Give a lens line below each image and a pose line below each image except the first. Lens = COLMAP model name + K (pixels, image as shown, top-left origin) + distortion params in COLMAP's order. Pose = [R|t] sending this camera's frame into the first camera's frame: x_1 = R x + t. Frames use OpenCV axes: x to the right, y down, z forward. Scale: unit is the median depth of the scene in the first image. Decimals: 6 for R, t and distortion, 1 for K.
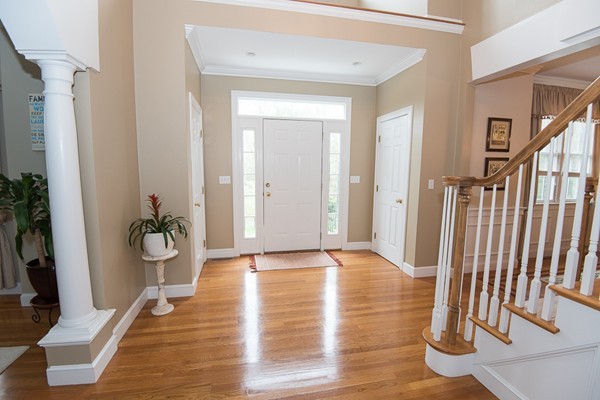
lens RADIAL K [[279.6, 0, 299.1], [0, 279.6, 200.5], [0, 0, 1]] dist [-0.031228, -0.006425]
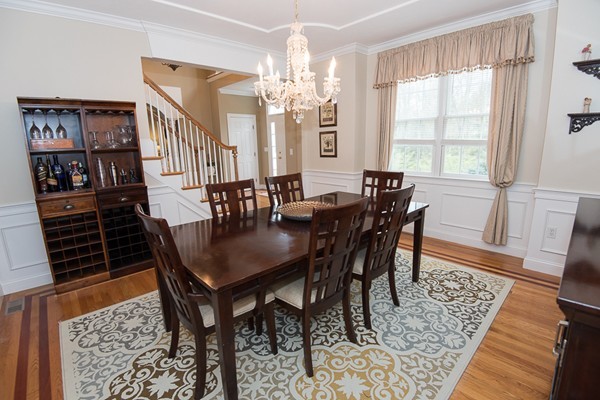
lens RADIAL K [[279.6, 0, 300.4], [0, 279.6, 200.5], [0, 0, 1]] dist [-0.031228, -0.006425]
pose [[0.520694, 0.154476, -0.839651, 1.796750], [-0.076095, 0.987977, 0.134576, -0.004632], [0.850345, -0.006180, 0.526189, 0.209253]]
